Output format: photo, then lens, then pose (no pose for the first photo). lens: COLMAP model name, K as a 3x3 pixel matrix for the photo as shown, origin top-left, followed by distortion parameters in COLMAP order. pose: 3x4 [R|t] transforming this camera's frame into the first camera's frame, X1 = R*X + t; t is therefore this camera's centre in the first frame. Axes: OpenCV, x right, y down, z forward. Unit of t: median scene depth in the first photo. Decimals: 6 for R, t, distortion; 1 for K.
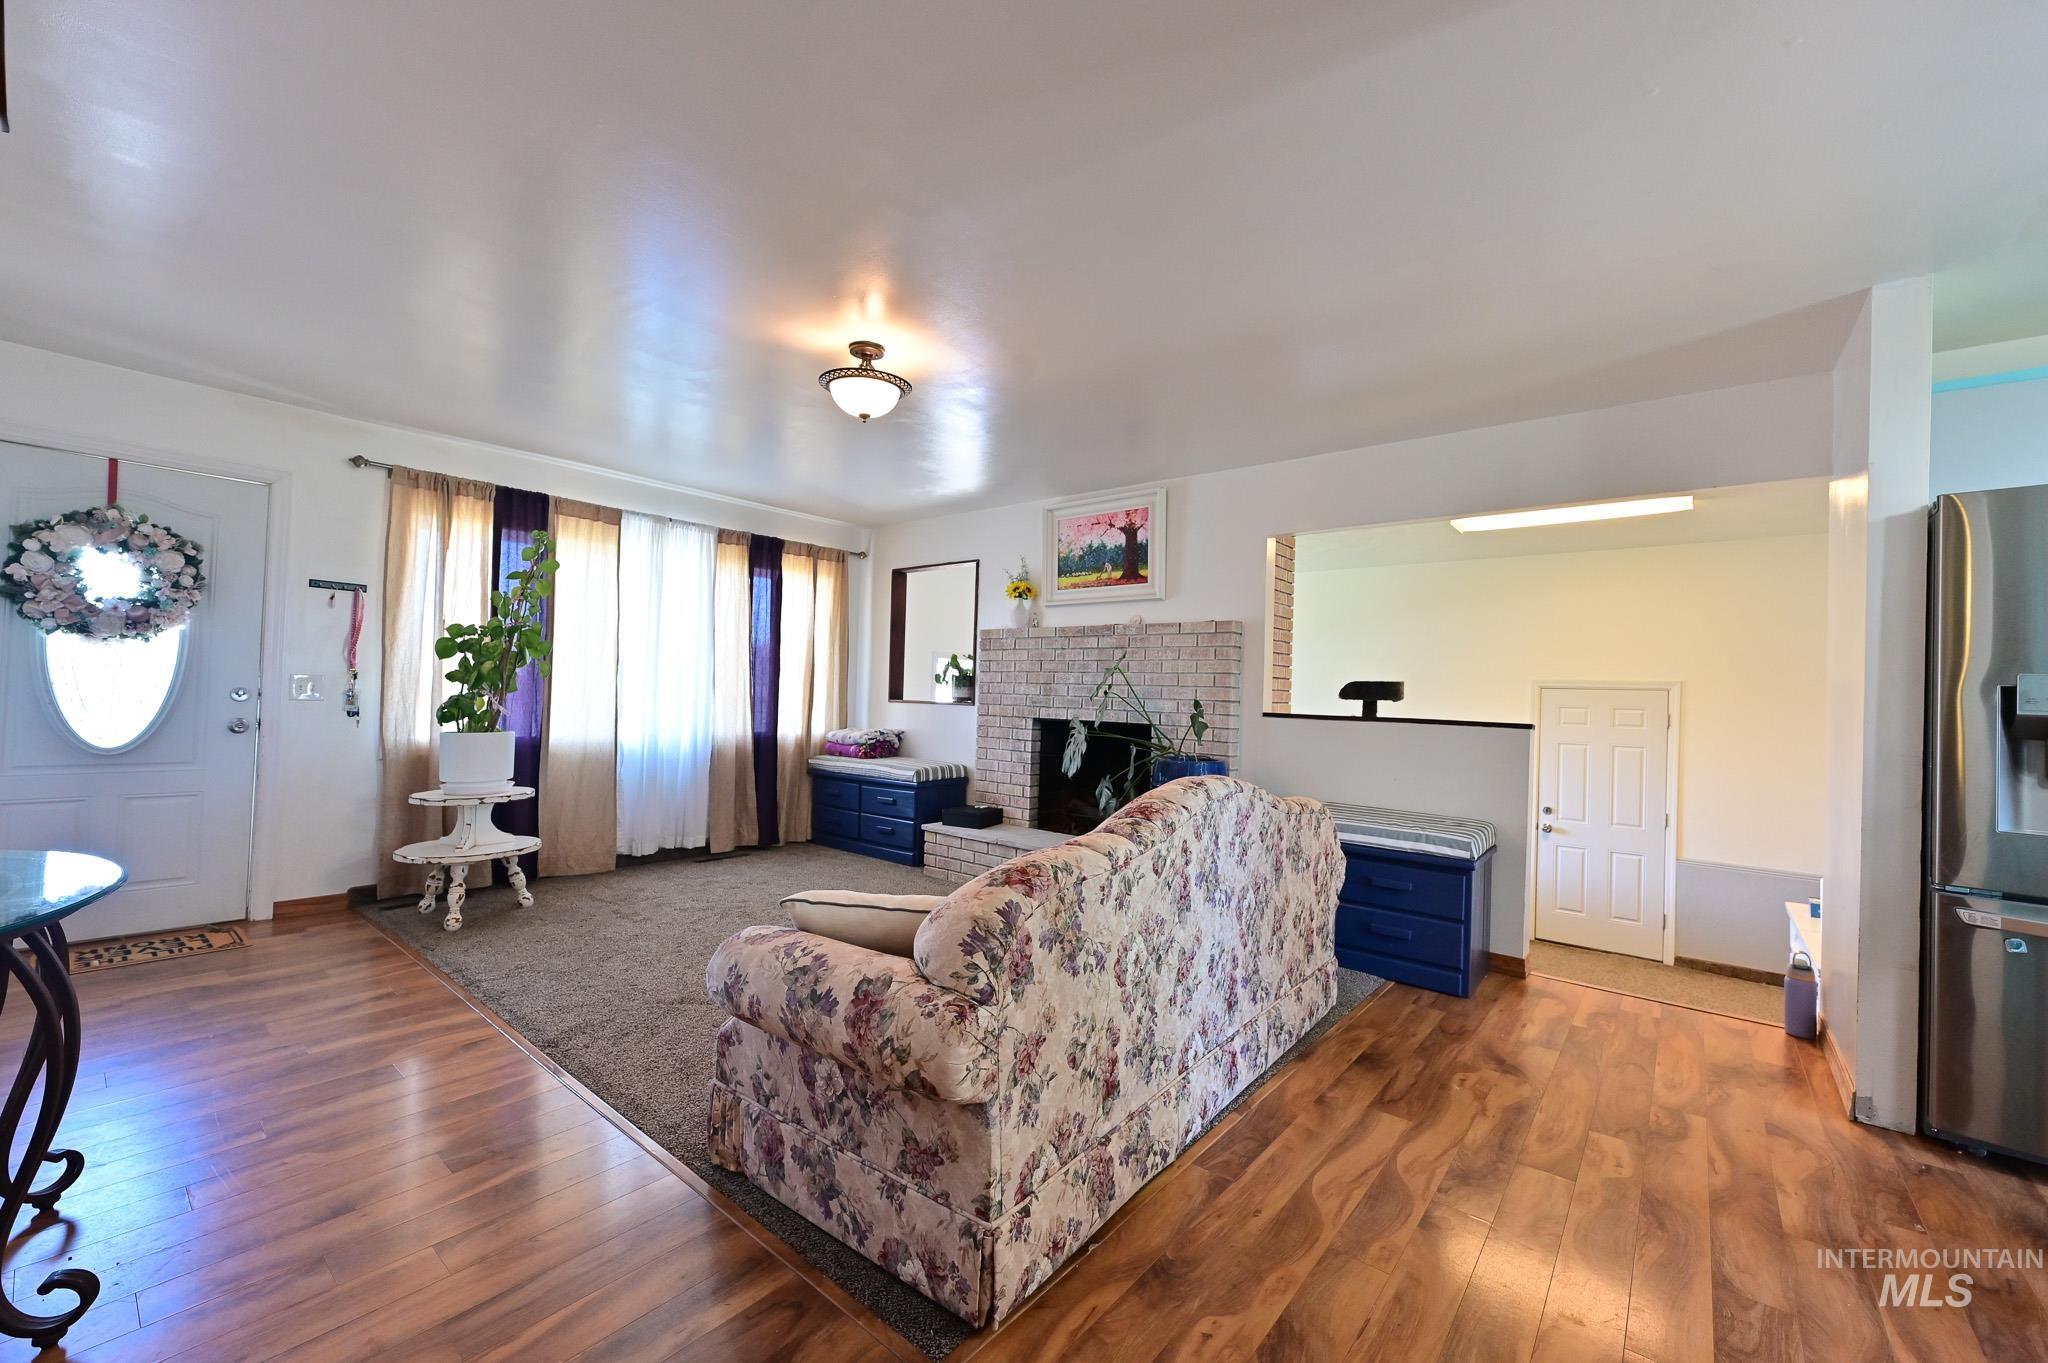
lens RADIAL K [[813.8, 0, 1015.2], [0, 813.8, 680.0], [0, 0, 1]] dist [-0.003811, 0.000226]
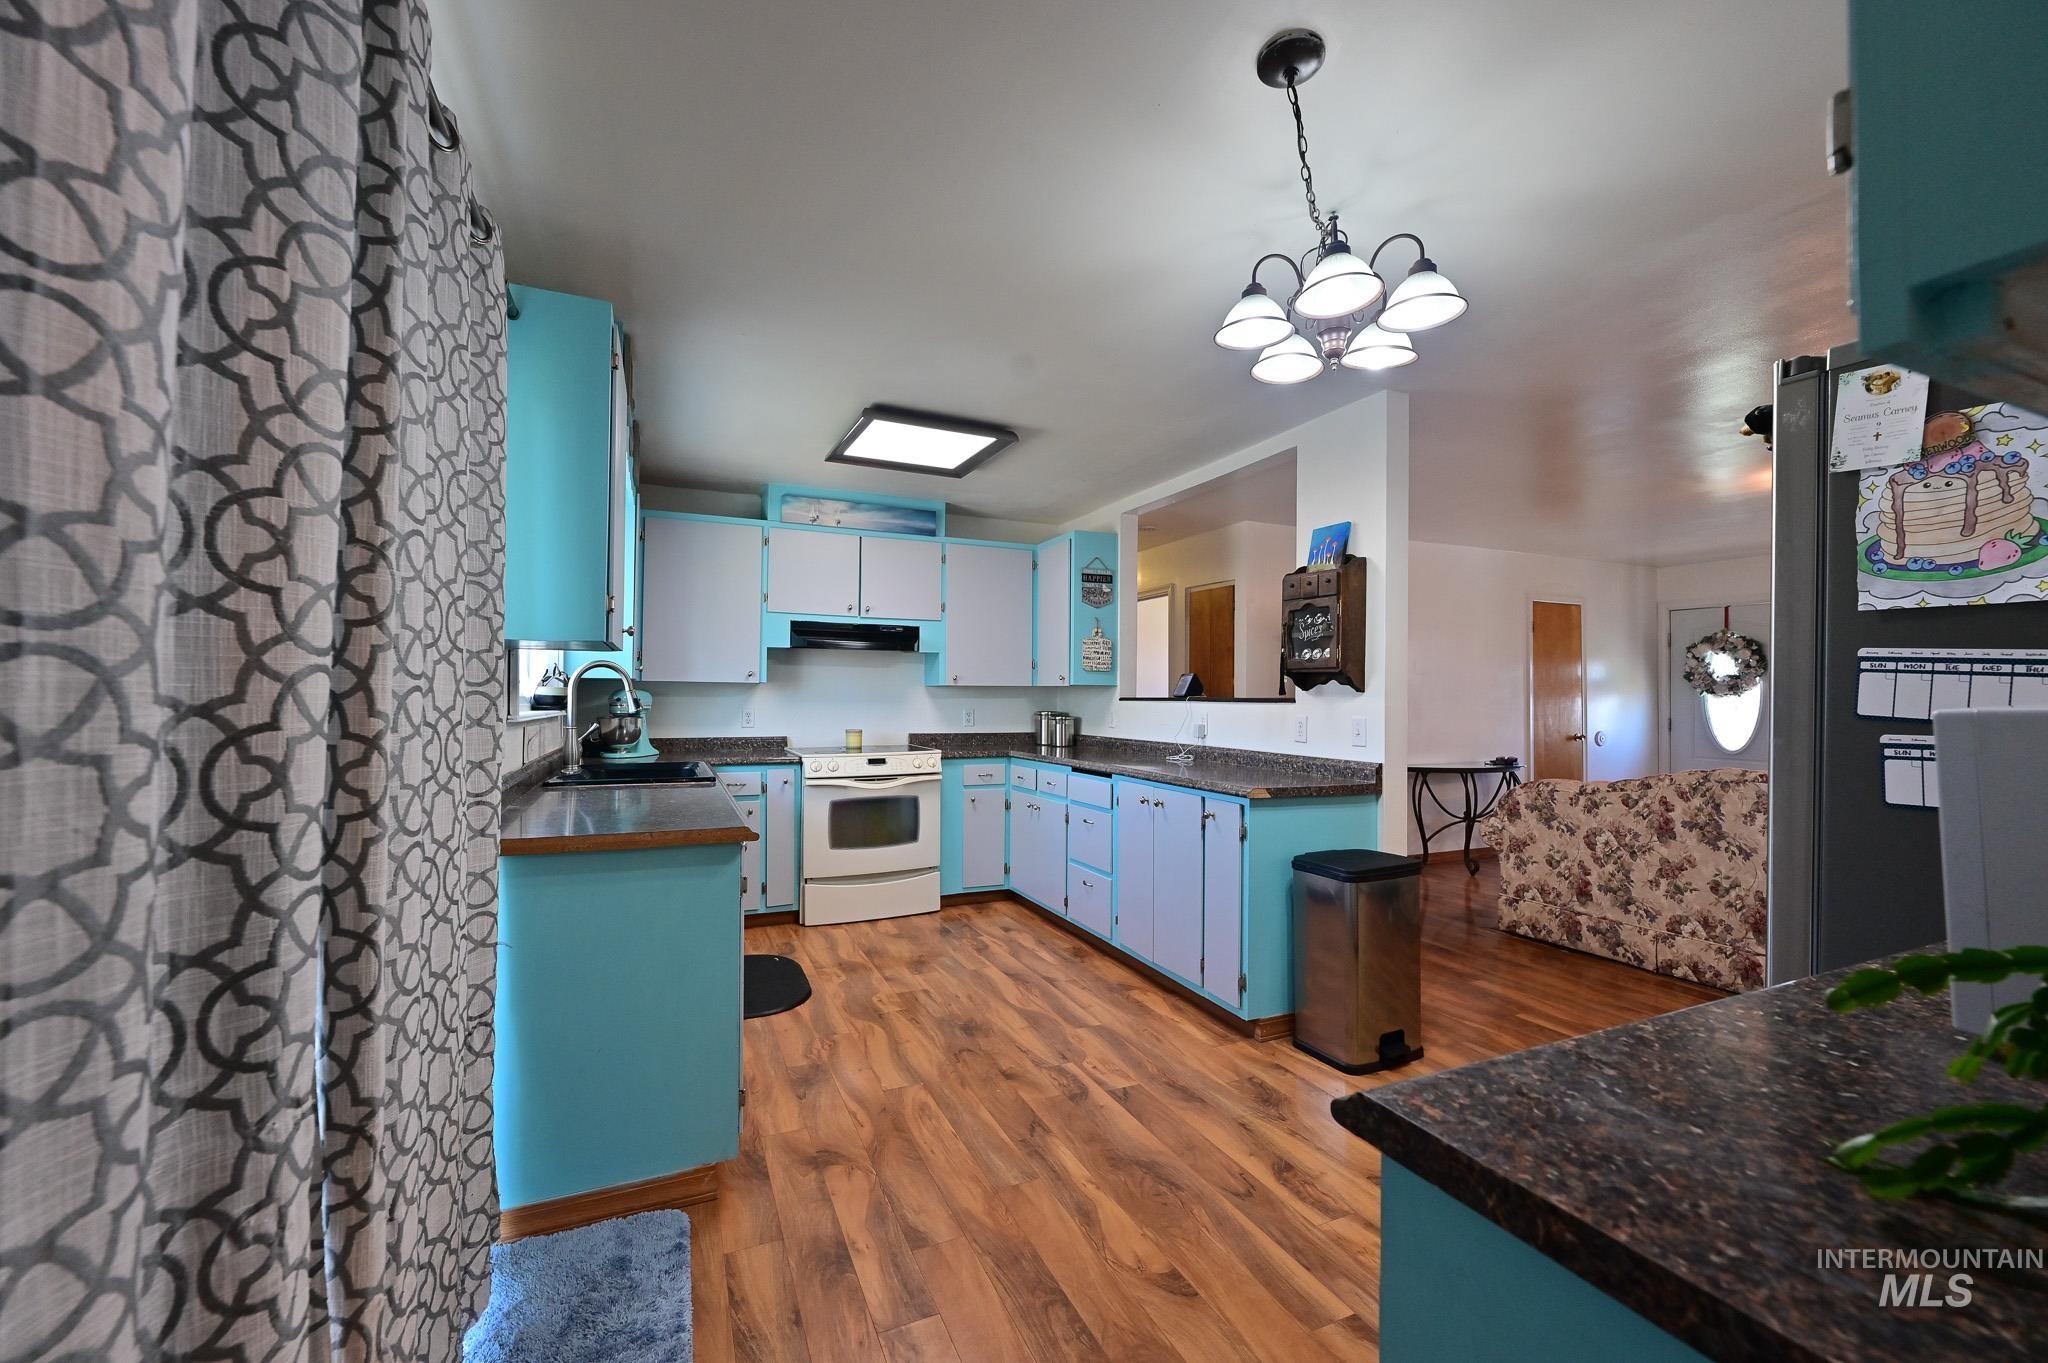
lens RADIAL K [[813.8, 0, 1025.7], [0, 813.8, 689.1], [0, 0, 1]] dist [-0.003811, 0.000226]
pose [[-0.443472, -0.043754, -0.895220, 1.510167], [-0.003173, 0.998878, -0.047248, 0.033908], [0.896283, -0.018112, -0.443113, 0.346575]]
